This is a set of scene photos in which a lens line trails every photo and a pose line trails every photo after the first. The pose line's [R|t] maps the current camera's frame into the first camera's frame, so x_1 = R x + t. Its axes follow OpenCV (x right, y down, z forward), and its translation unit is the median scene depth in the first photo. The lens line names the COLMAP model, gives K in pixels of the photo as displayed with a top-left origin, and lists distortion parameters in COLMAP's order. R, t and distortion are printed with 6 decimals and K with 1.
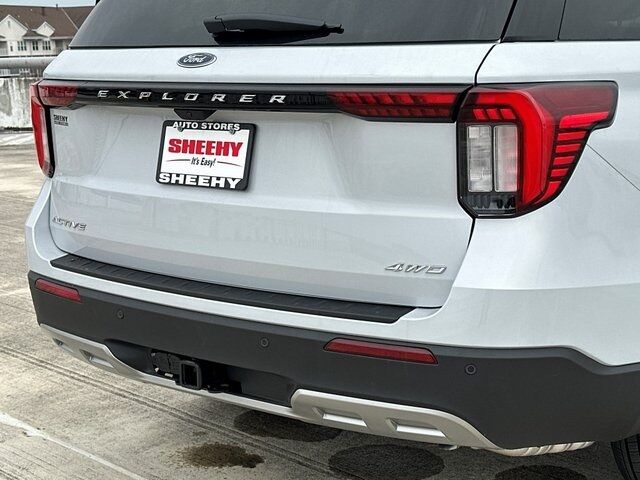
lens RADIAL K [[1132.9, 0, 320.0], [0, 1132.9, 240.0], [0, 0, 1]] dist [0.161863, 0.126564]
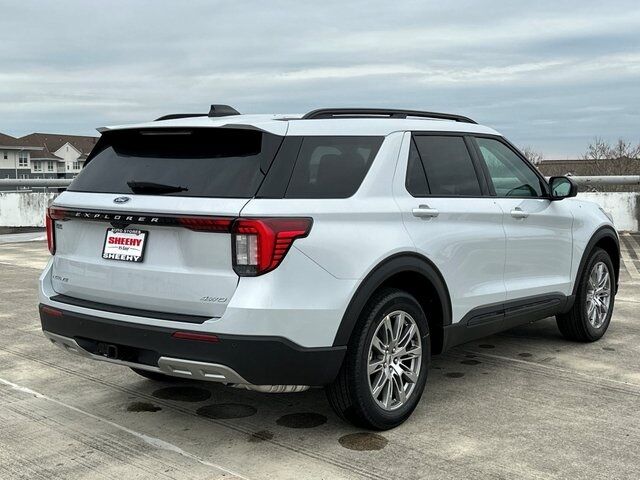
lens RADIAL K [[870.6, 0, 320.0], [0, 870.6, 240.0], [0, 0, 1]] dist [0.165999, -0.039720]
pose [[0.999388, 0.028843, 0.019791, 0.227981], [-0.026947, 0.995561, -0.090180, 0.052309], [-0.022304, 0.089592, 0.995729, -0.620822]]
